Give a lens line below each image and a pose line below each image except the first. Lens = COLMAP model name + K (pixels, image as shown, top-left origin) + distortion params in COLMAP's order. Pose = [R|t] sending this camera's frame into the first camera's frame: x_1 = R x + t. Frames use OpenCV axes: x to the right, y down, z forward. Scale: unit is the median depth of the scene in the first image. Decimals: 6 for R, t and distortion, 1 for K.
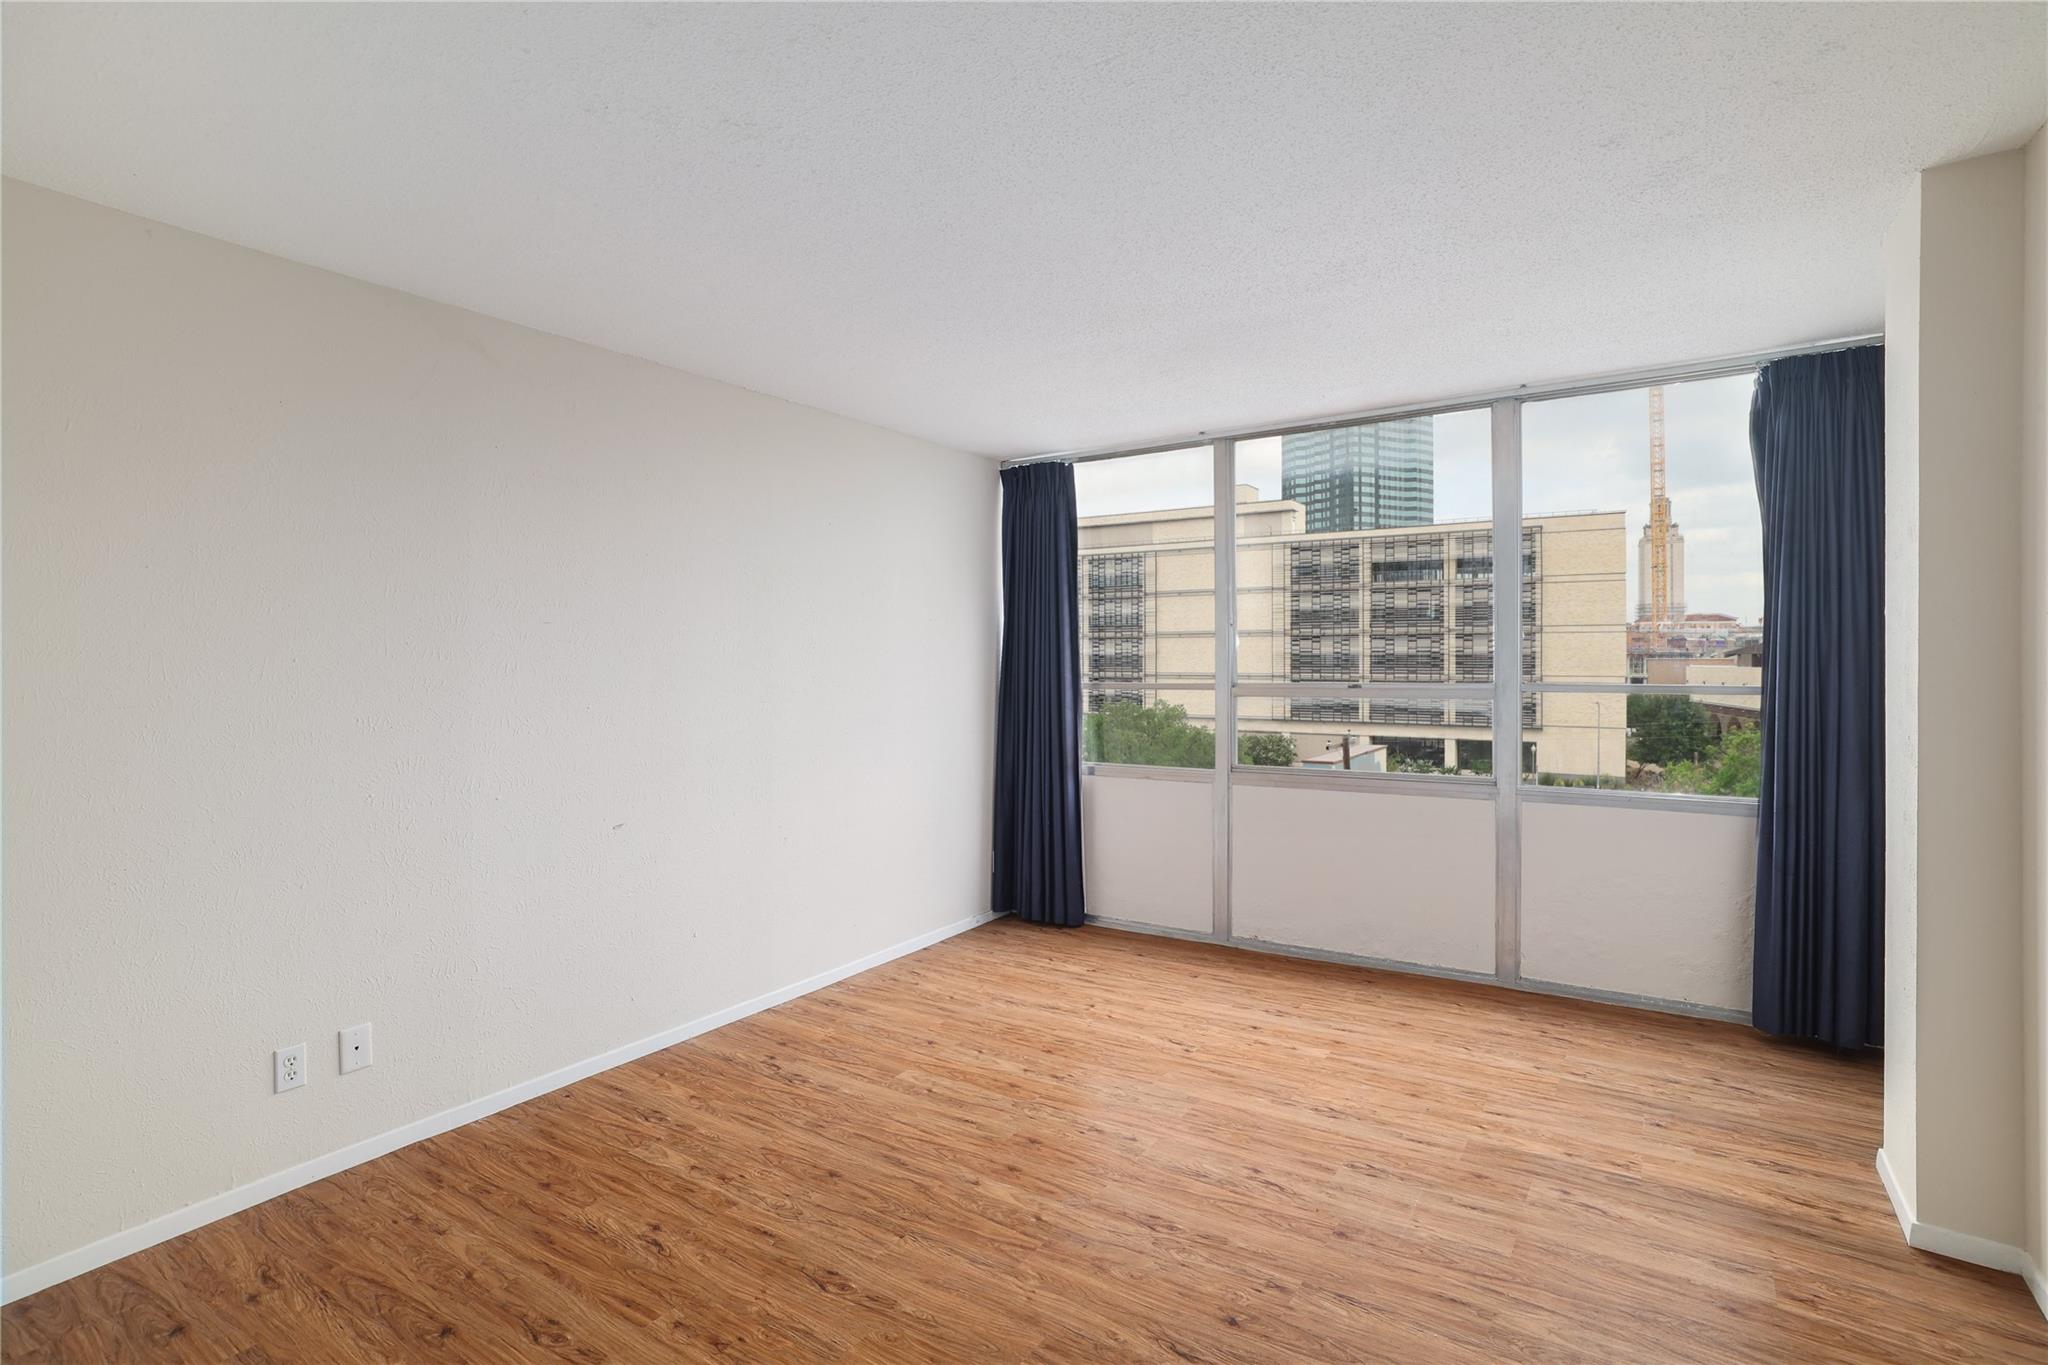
lens RADIAL K [[1031.1, 0, 1005.5], [0, 1031.1, 669.0], [0, 0, 1]] dist [-0.000538, 0.000861]
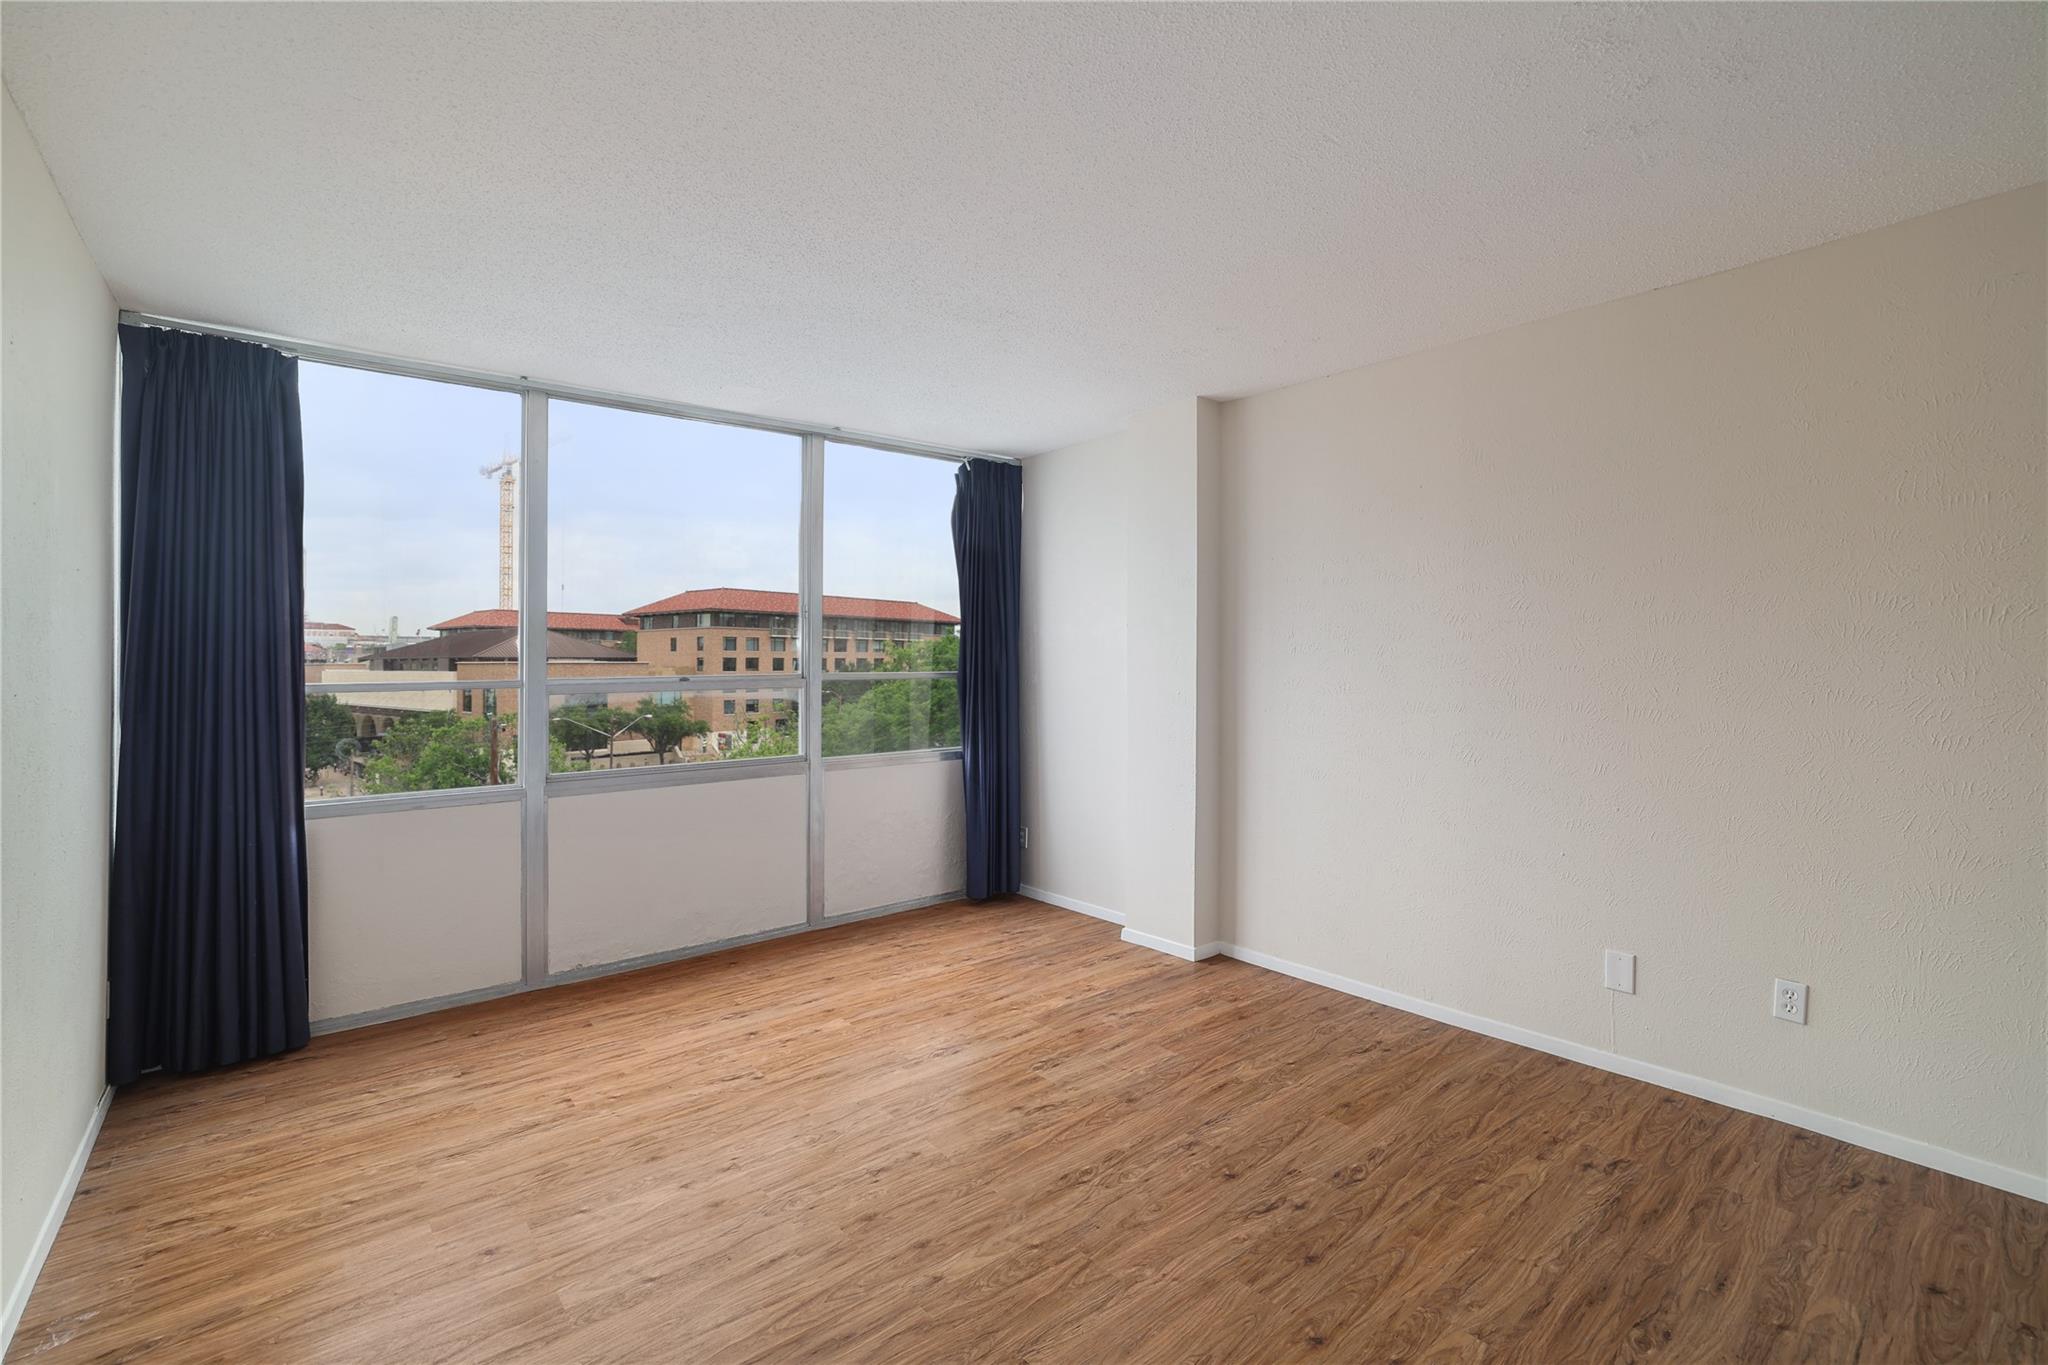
lens RADIAL K [[892.1, 0, 1024.0], [0, 892.1, 682.5], [0, 0, 1]] dist [-0.040549, 0.019116]
pose [[0.273258, -0.018357, 0.961766, -0.493254], [0.007767, 0.999827, 0.016877, 0.003781], [-0.961909, 0.002858, 0.273354, 0.531319]]
